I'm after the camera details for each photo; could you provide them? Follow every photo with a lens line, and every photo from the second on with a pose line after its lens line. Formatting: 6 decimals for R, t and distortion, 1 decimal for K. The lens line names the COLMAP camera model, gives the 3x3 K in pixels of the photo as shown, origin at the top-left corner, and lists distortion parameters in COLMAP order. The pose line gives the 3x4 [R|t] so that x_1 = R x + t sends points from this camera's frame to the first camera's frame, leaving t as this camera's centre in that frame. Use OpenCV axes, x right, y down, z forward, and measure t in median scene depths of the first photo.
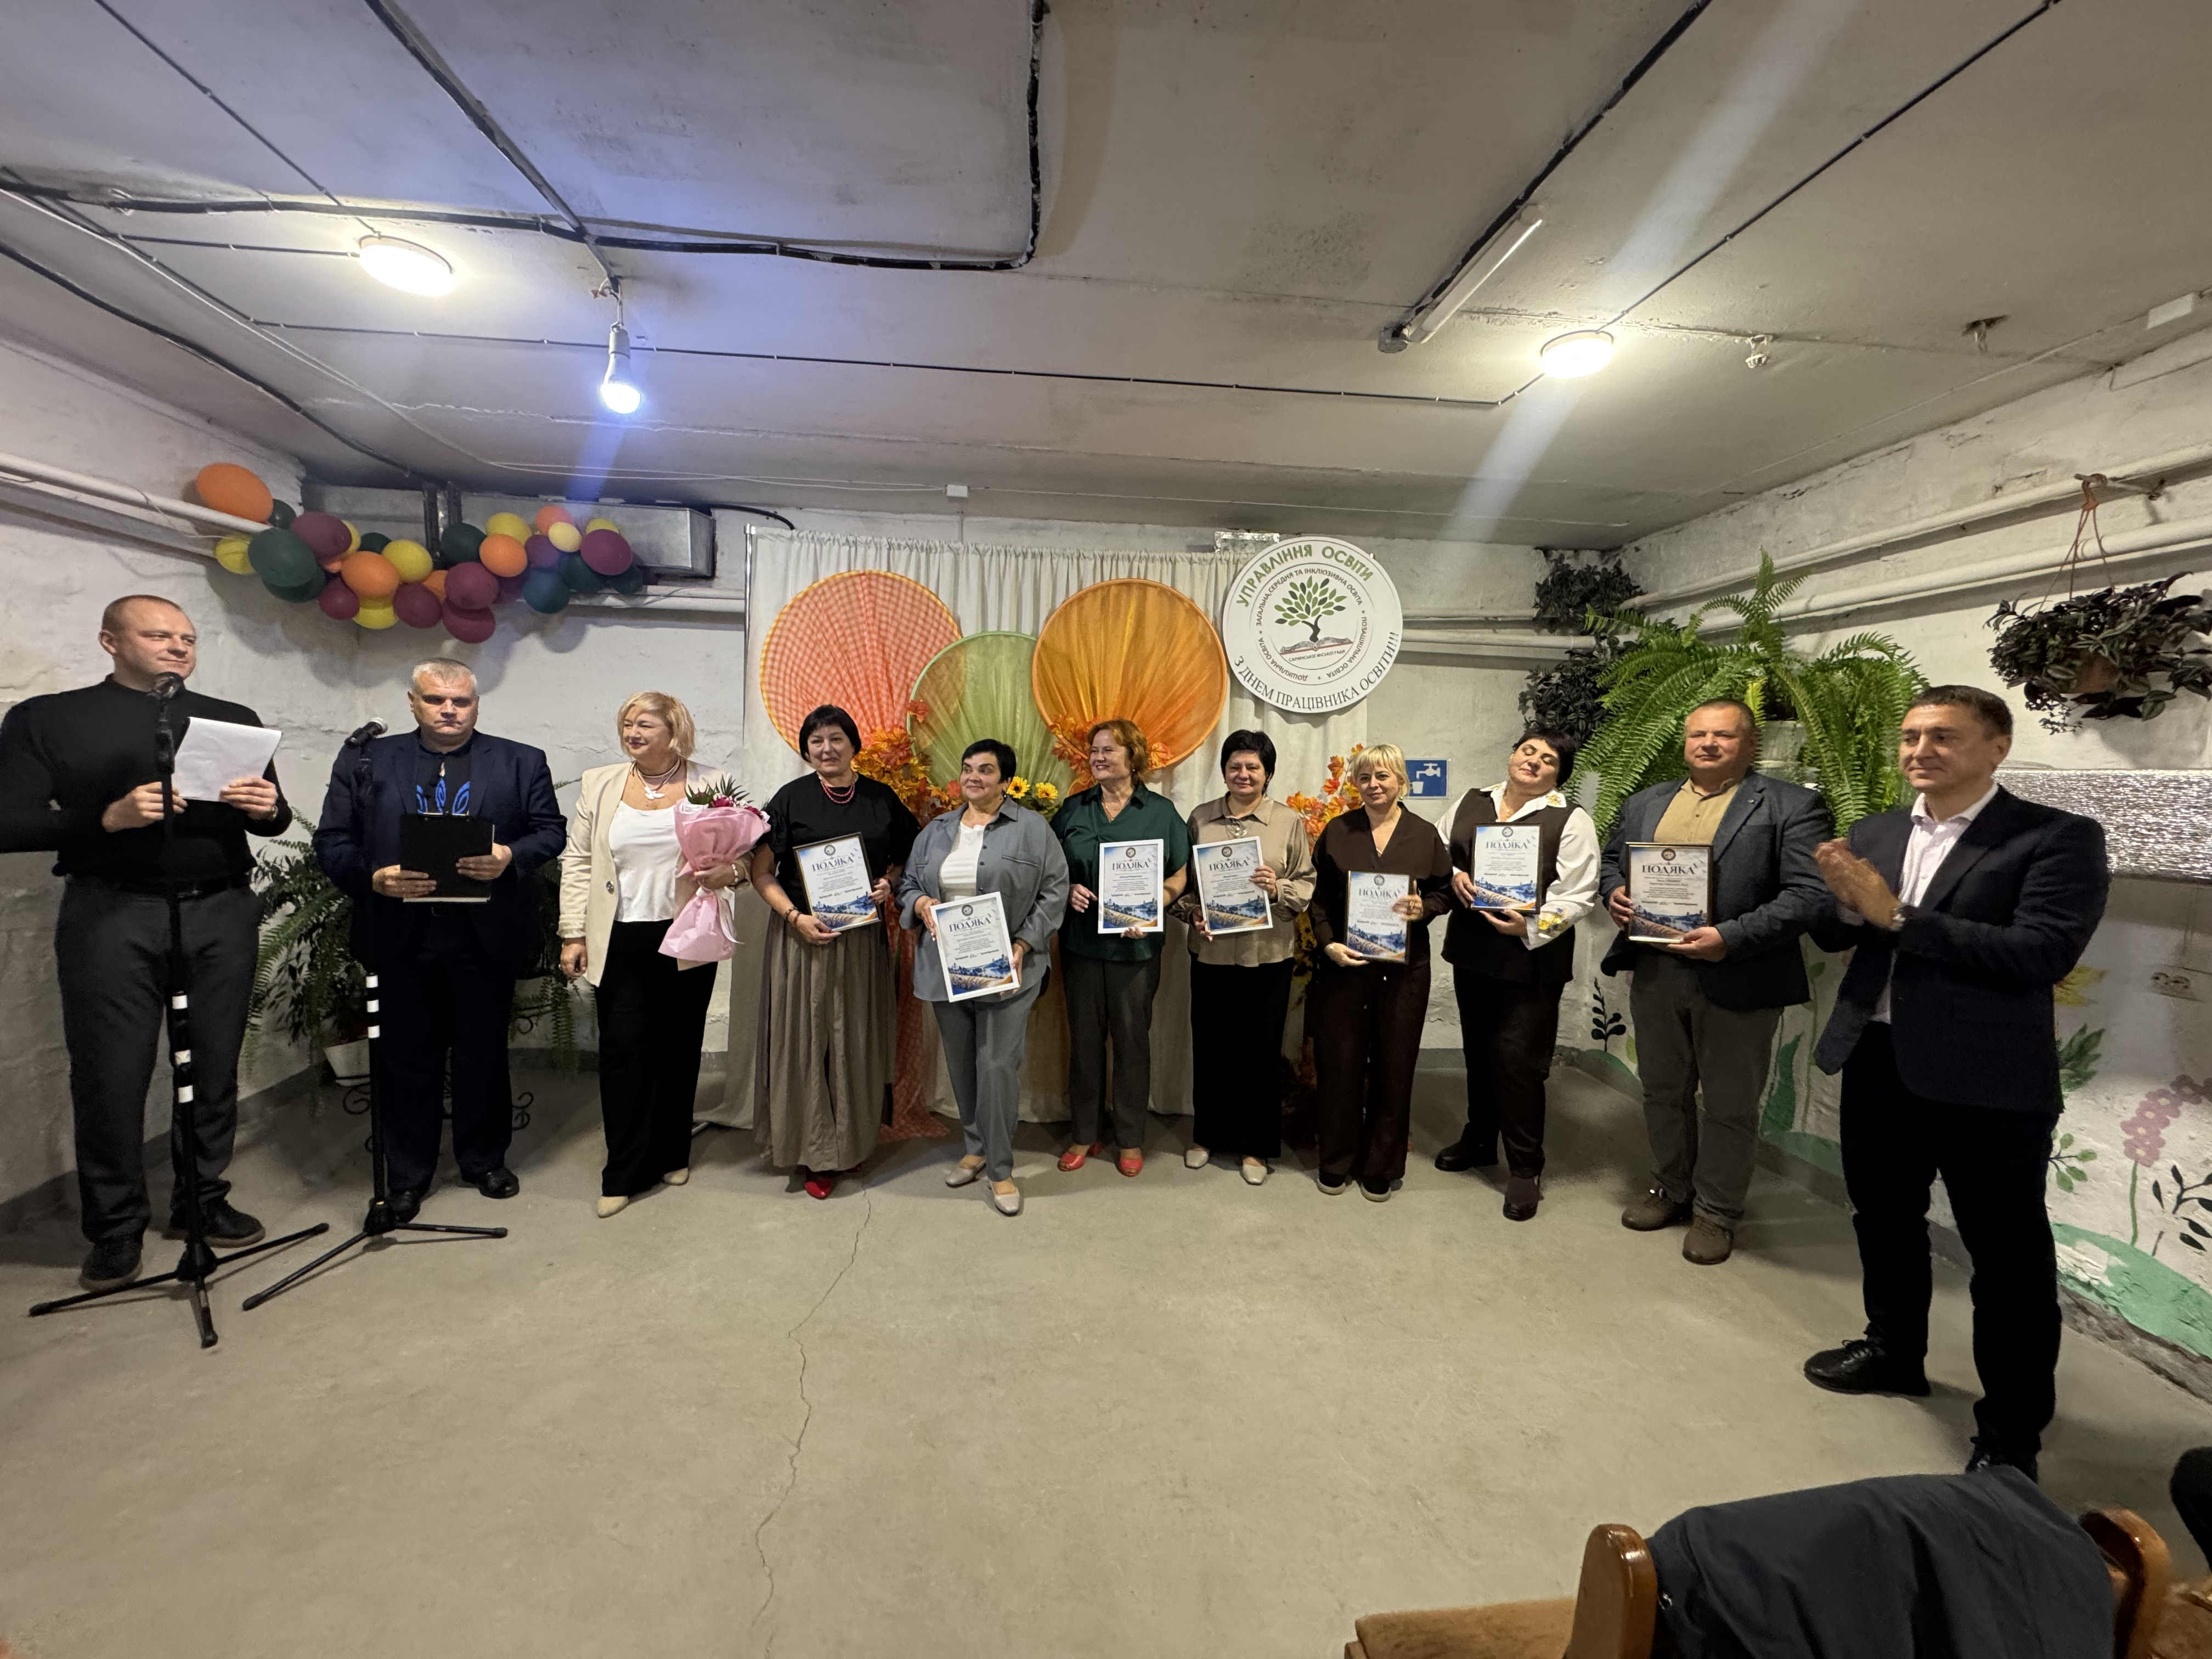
lens RADIAL K [[864.9, 0, 1106.8], [0, 864.9, 826.2], [0, 0, 1]] dist [-0.017314, 0.001468]
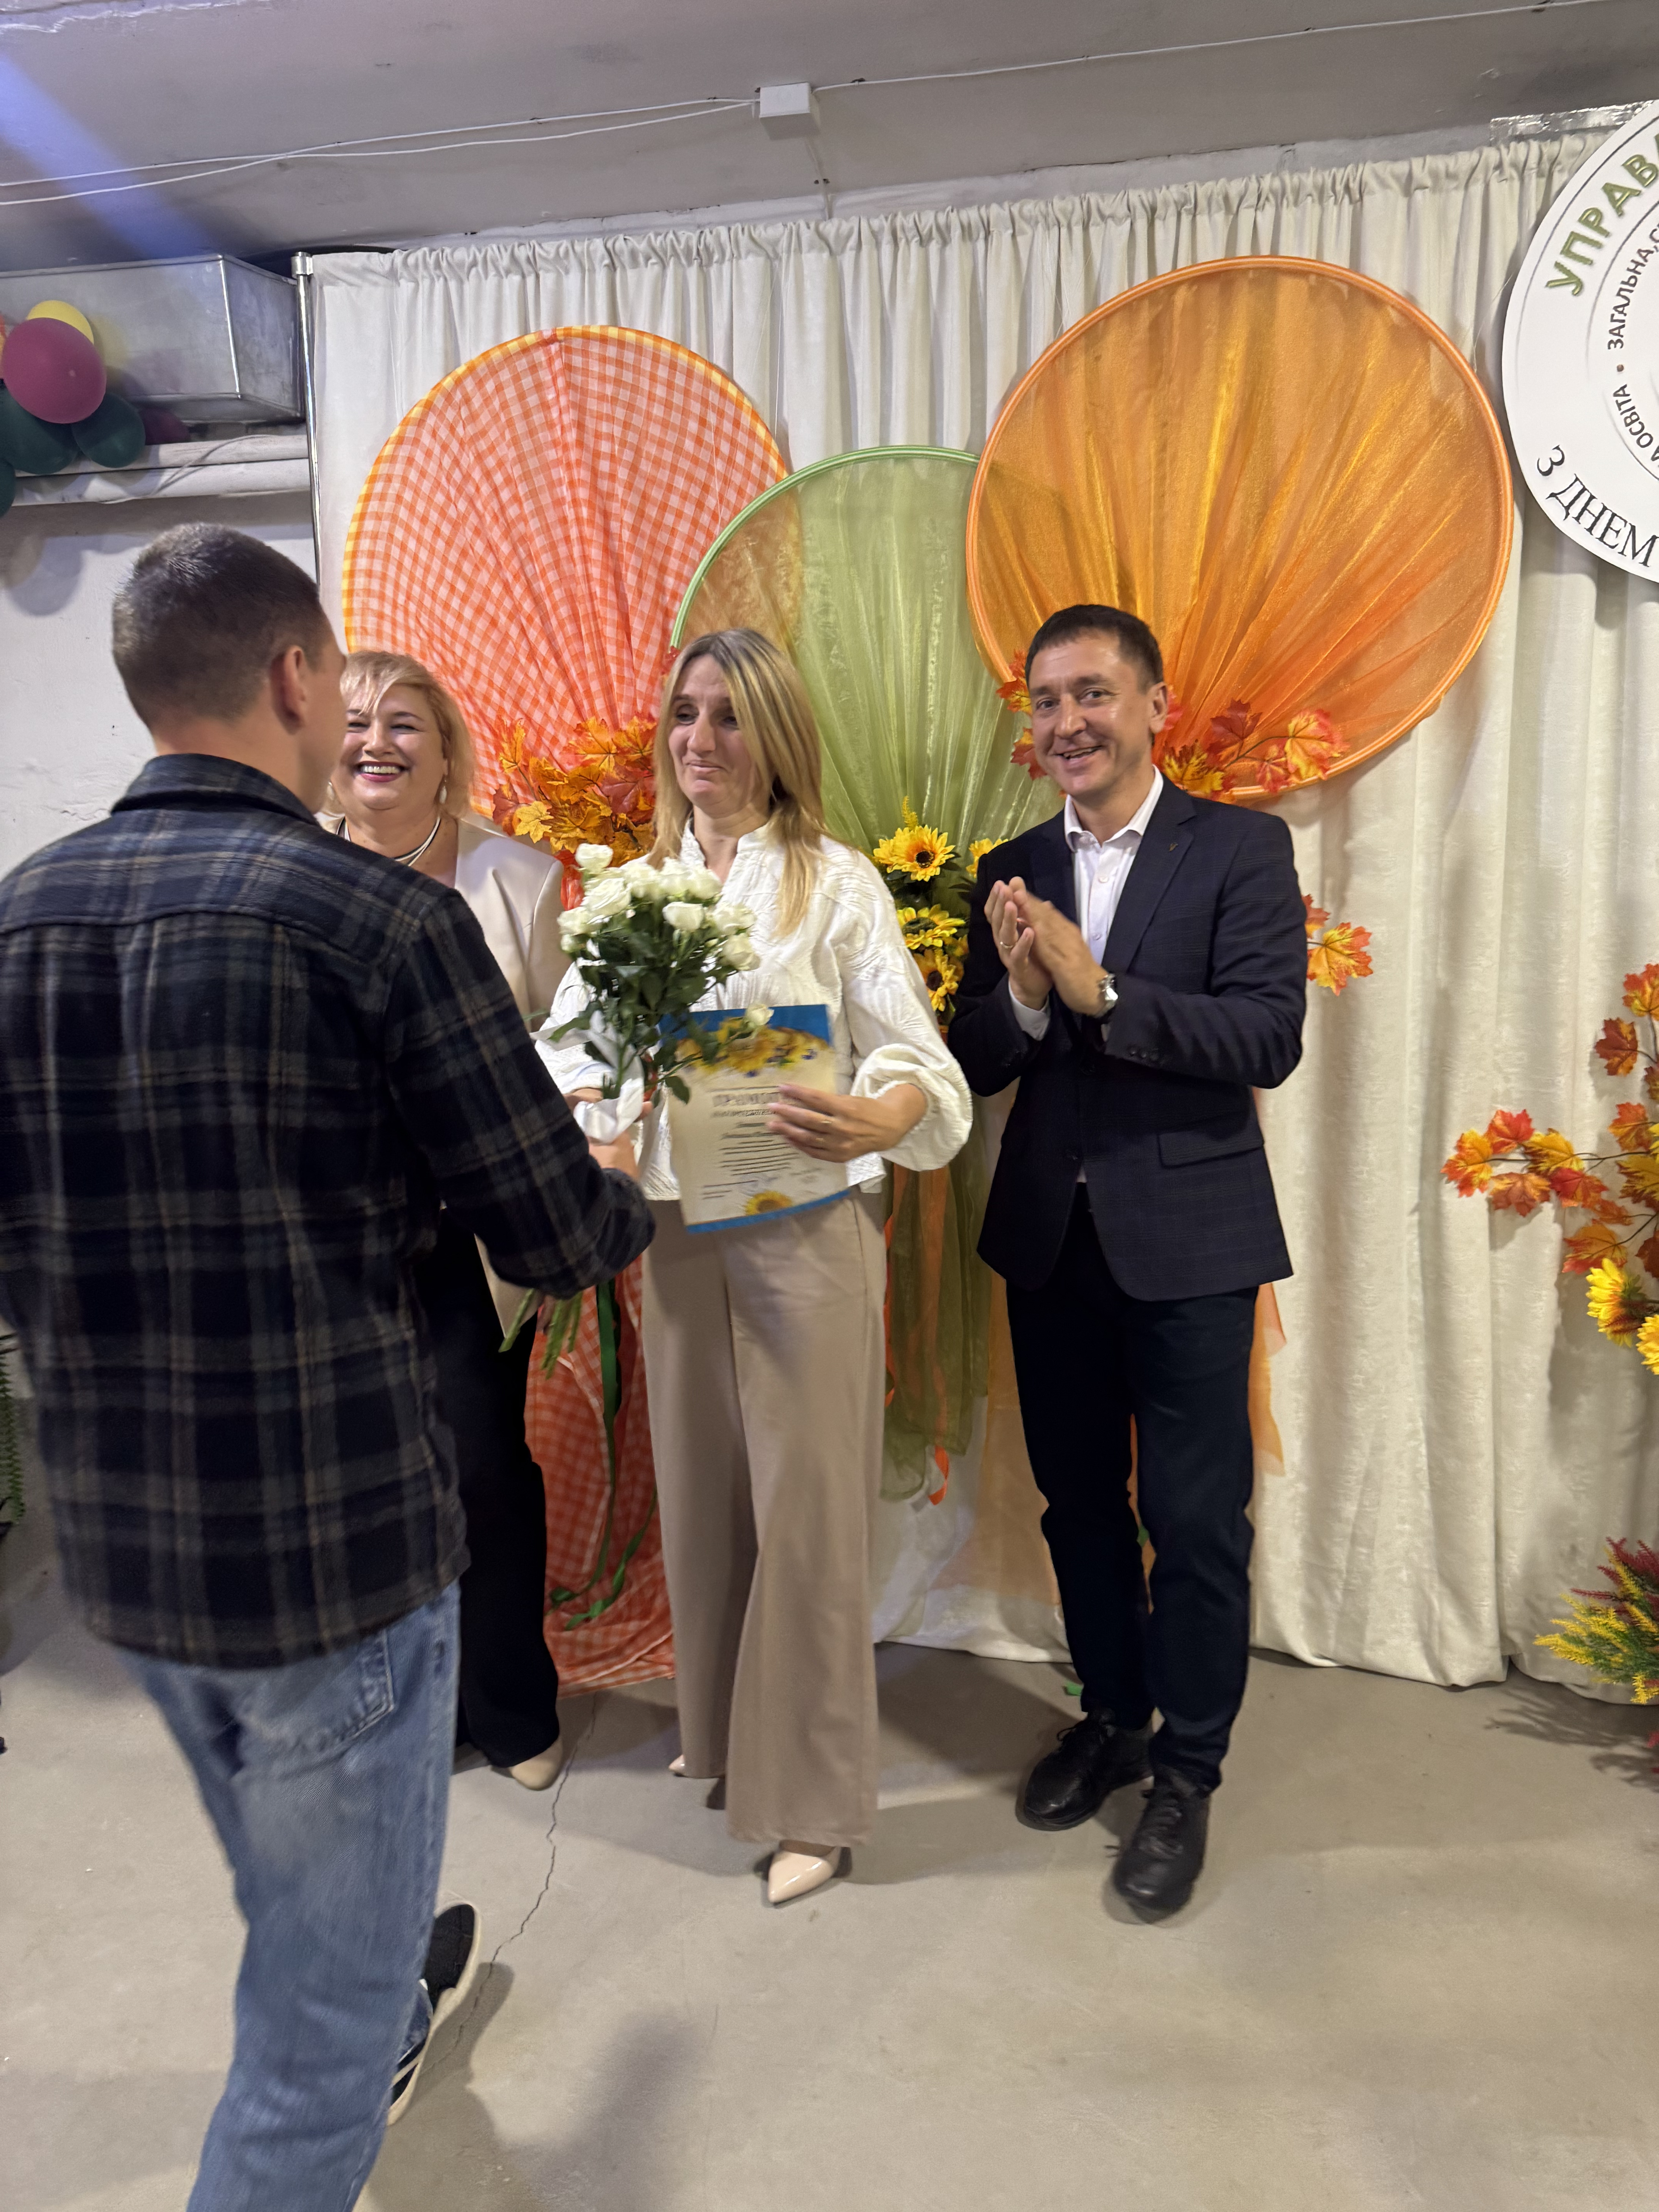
lens RADIAL K [[1533.4, 0, 812.8], [0, 1533.4, 1110.8], [0, 0, 1]] dist [0.056940, -0.095373]
pose [[0.955638, 0.007974, -0.294436, 0.053658], [0.020500, 0.995409, 0.093496, 0.006725], [0.293829, -0.095384, 0.951087, 0.292053]]
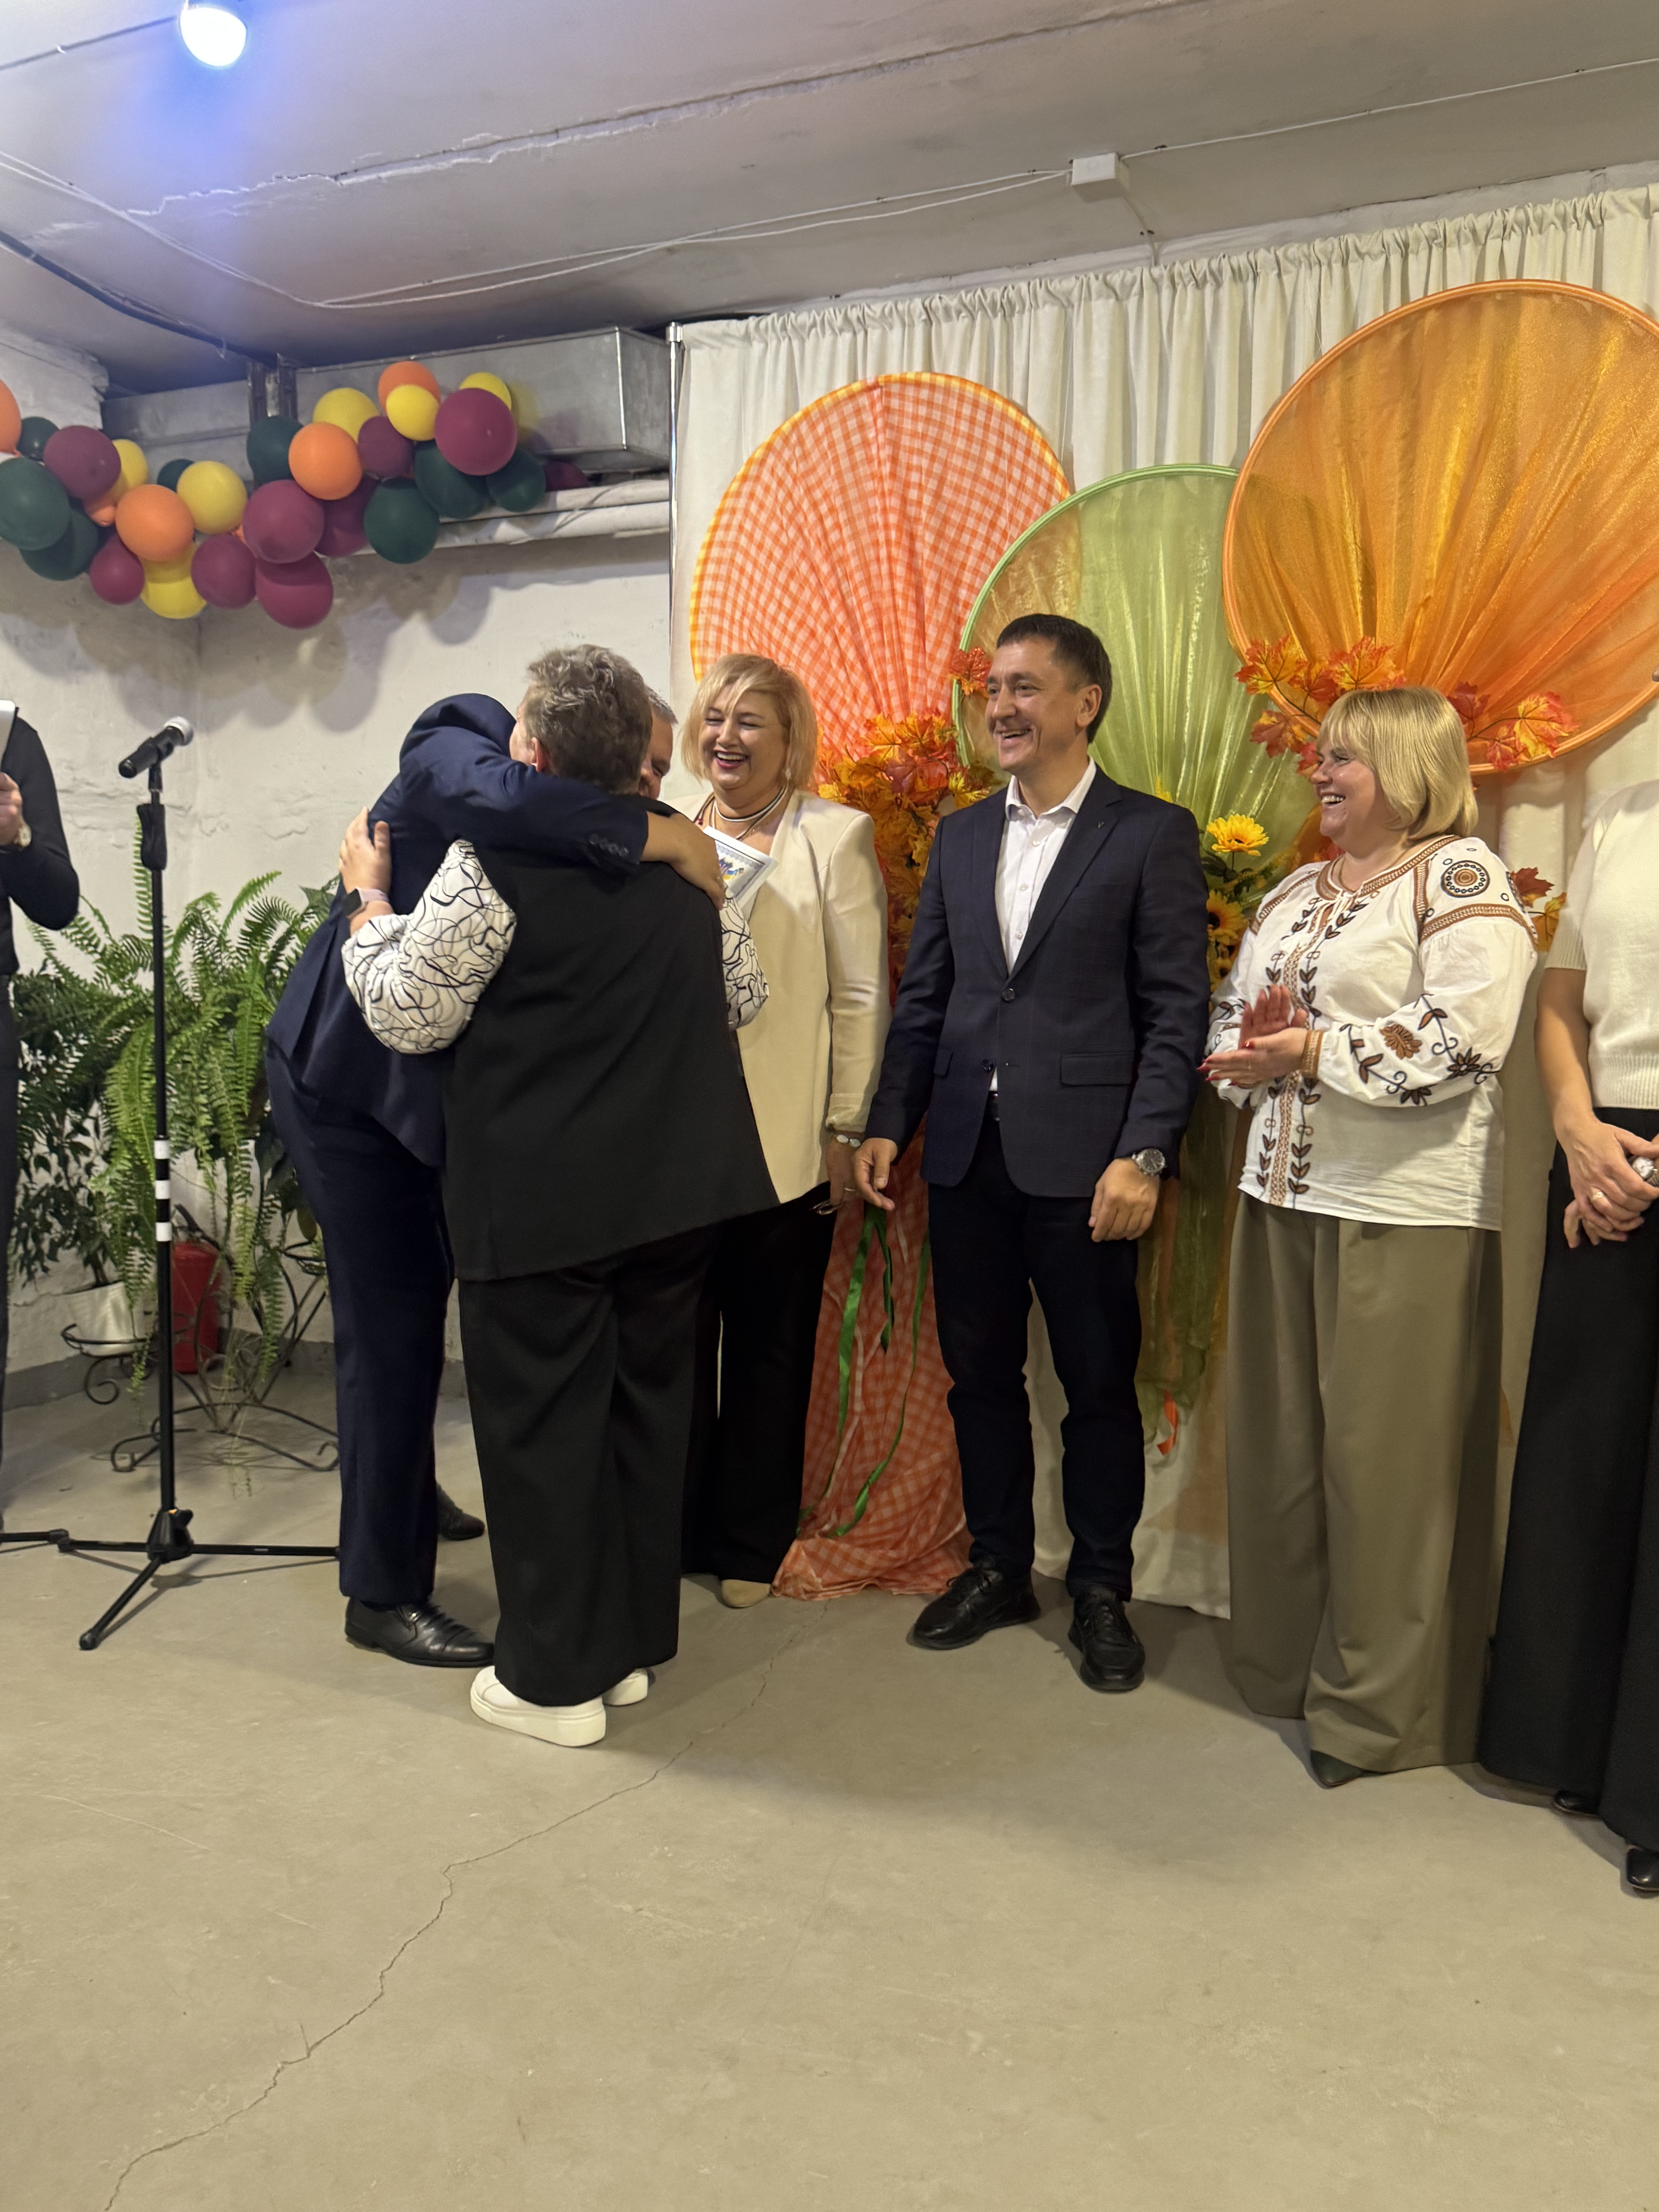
lens RADIAL K [[1794.2, 0, 866.5], [0, 1794.2, 1125.4], [0, 0, 1]] dist [0.100249, -0.199308]
pose [[0.859961, 0.030907, -0.509422, 0.221279], [-0.022362, 0.999488, 0.022890, 0.084124], [0.509869, -0.008293, 0.860212, 0.141164]]
